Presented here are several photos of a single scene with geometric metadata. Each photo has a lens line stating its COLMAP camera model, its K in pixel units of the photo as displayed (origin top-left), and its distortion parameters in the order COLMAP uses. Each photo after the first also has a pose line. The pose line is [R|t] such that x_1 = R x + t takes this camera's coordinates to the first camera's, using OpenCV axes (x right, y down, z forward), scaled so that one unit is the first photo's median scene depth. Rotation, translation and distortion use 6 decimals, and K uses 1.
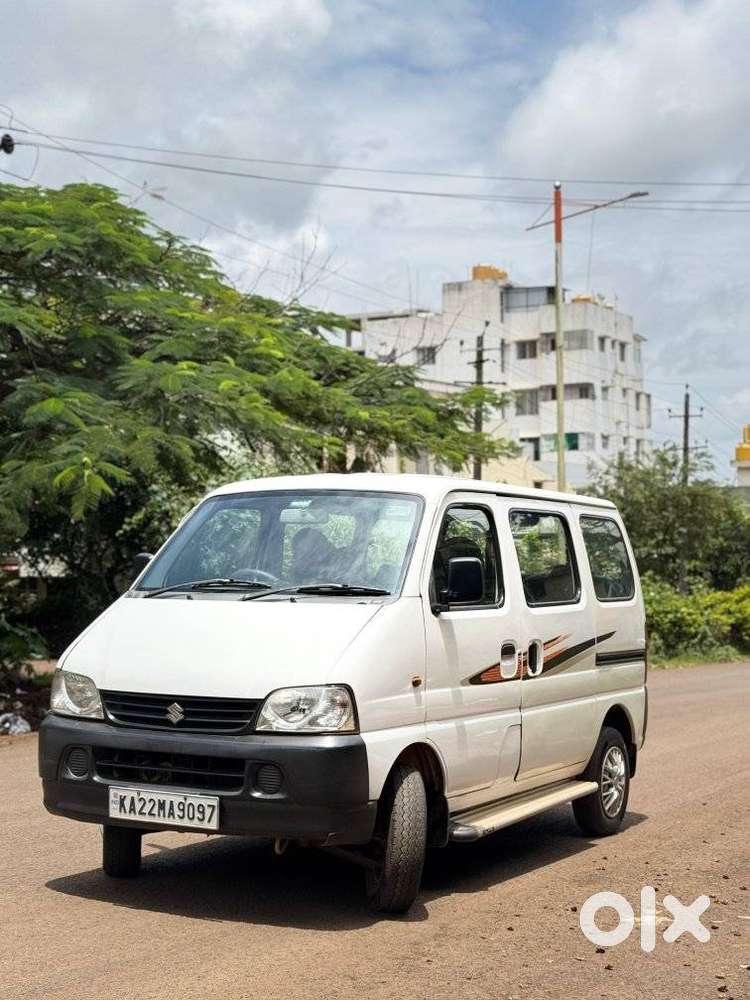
lens RADIAL K [[1604.3, 0, 445.3], [0, 1604.3, 467.8], [0, 0, 1]] dist [0.033787, -0.325887]
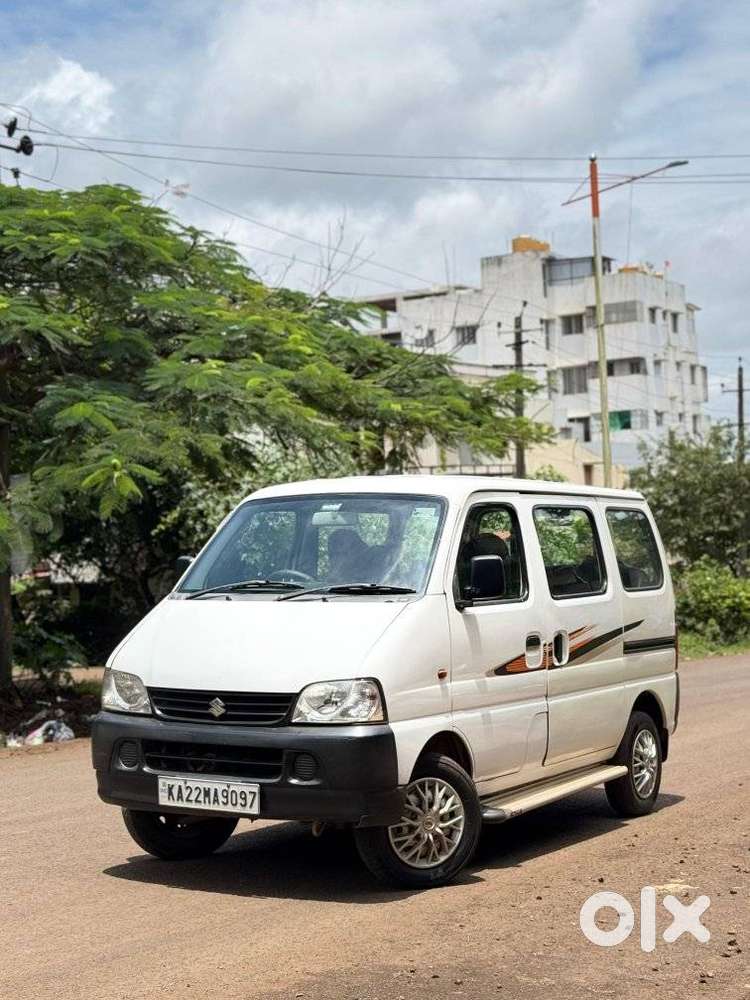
lens RADIAL K [[1707.5, 0, 375.0], [0, 1707.5, 500.0], [0, 0, 1]] dist [-0.279708, 1.815998]
pose [[0.997036, -0.030188, -0.070761, 0.017134], [0.032190, 0.999108, 0.027317, -0.010041], [0.069874, -0.029514, 0.997119, -0.092177]]
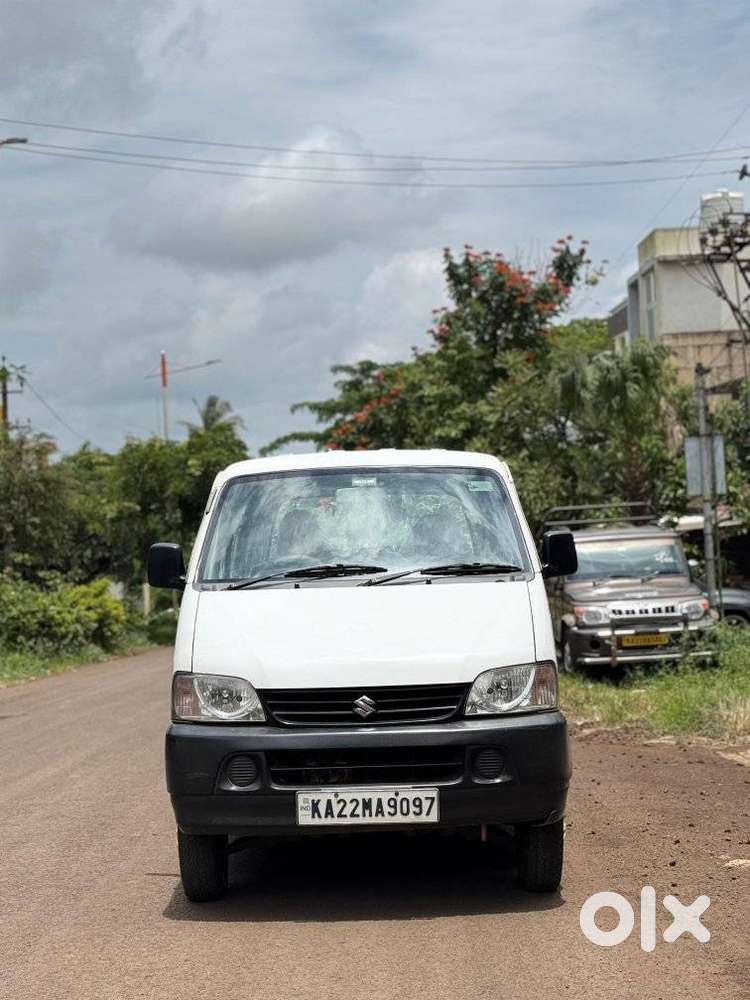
lens RADIAL K [[1811.5, 0, 375.0], [0, 1811.5, 500.0], [0, 0, 1]] dist [0.044120, 0.035345]
pose [[0.898750, -0.033197, 0.437202, -0.511891], [0.021524, 0.999268, 0.031627, -0.000447], [-0.437932, -0.019015, 0.898807, 0.040998]]
